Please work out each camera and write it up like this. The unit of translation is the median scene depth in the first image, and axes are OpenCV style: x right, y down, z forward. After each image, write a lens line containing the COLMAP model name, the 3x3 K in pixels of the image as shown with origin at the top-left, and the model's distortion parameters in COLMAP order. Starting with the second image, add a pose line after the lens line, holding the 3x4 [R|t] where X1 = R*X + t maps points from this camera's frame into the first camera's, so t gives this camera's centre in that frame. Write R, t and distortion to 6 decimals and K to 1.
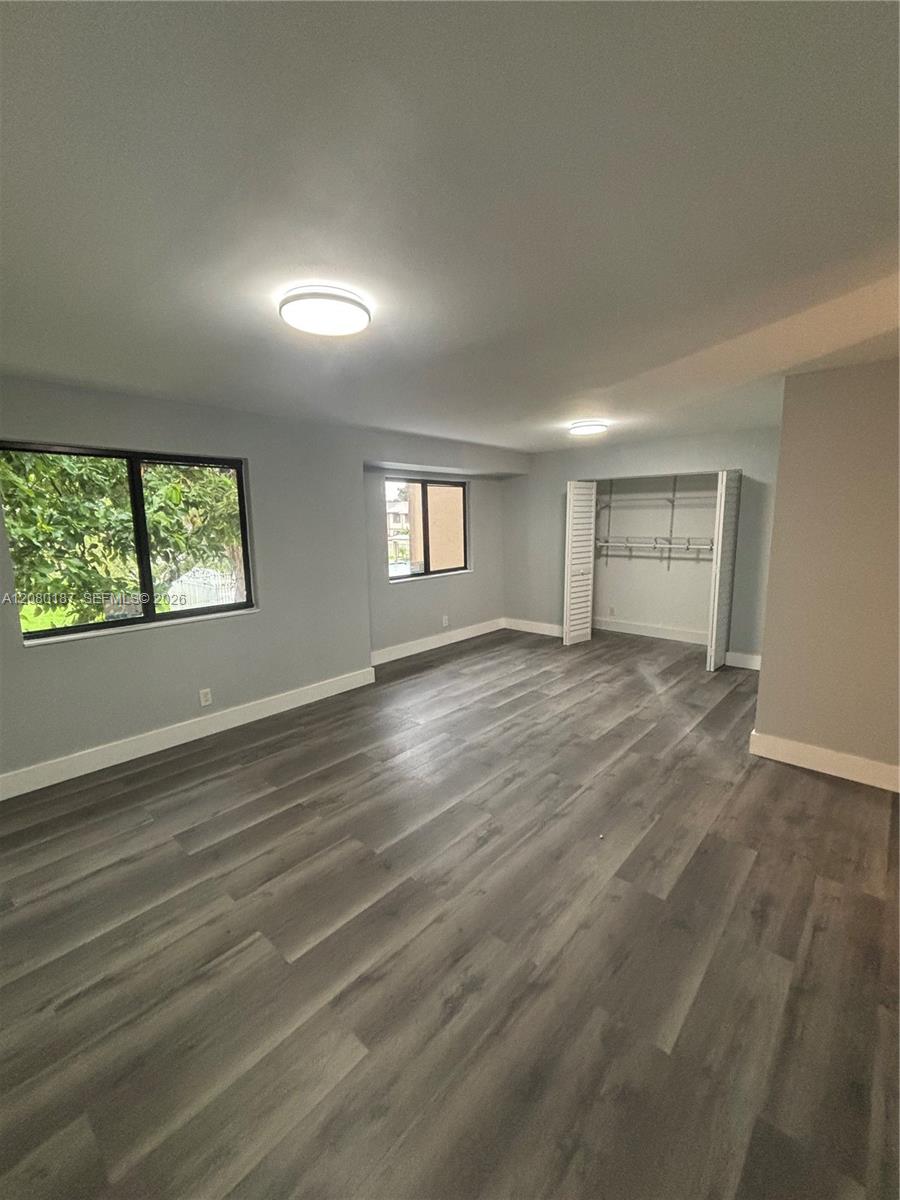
lens RADIAL K [[496.4, 0, 443.0], [0, 496.4, 598.3], [0, 0, 1]] dist [-0.000175, 0.000070]
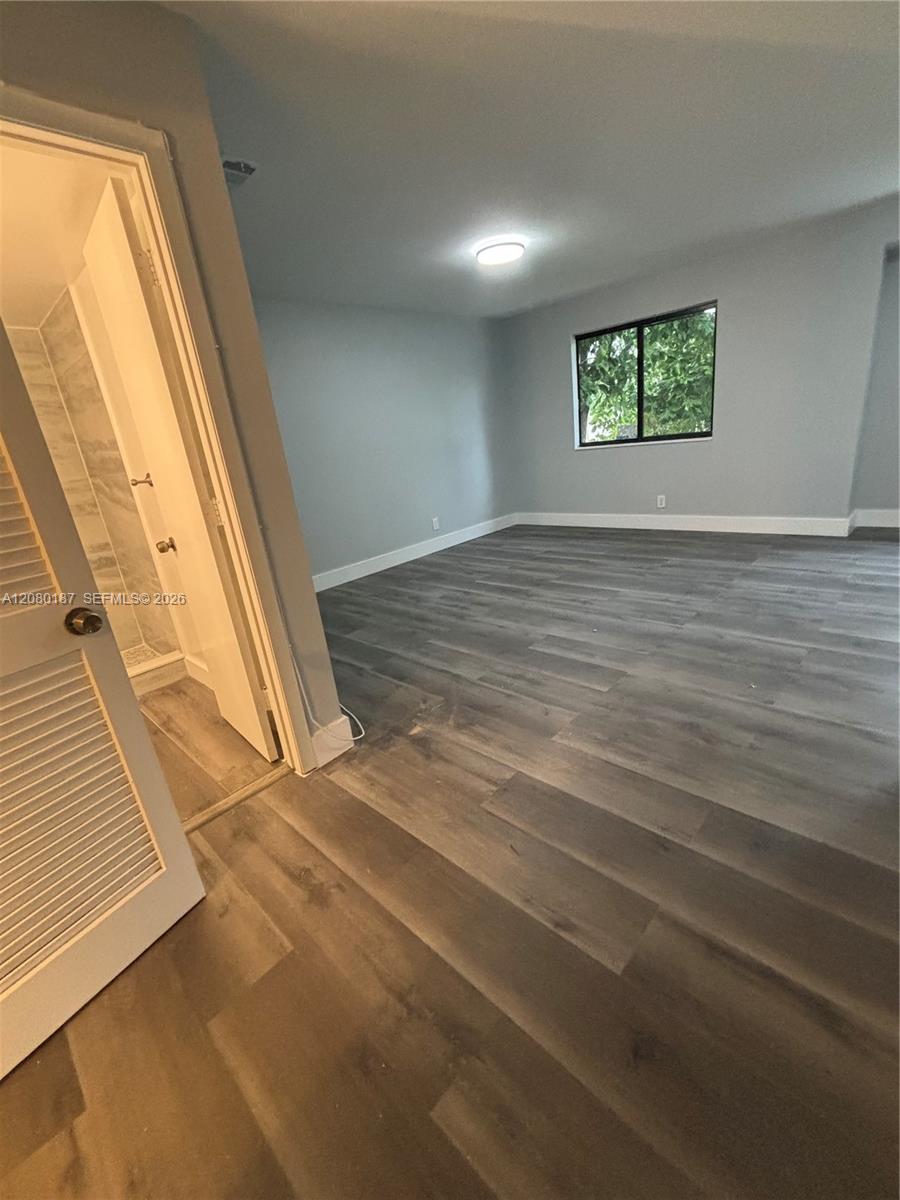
lens RADIAL K [[496.1, 0, 450.0], [0, 496.1, 600.0], [0, 0, 1]] dist [-0.002175, -0.000138]
pose [[-0.017569, 0.332519, -0.942933, 0.710491], [-0.042413, 0.941982, 0.332974, 0.016904], [0.998946, 0.045843, -0.002447, 0.329522]]
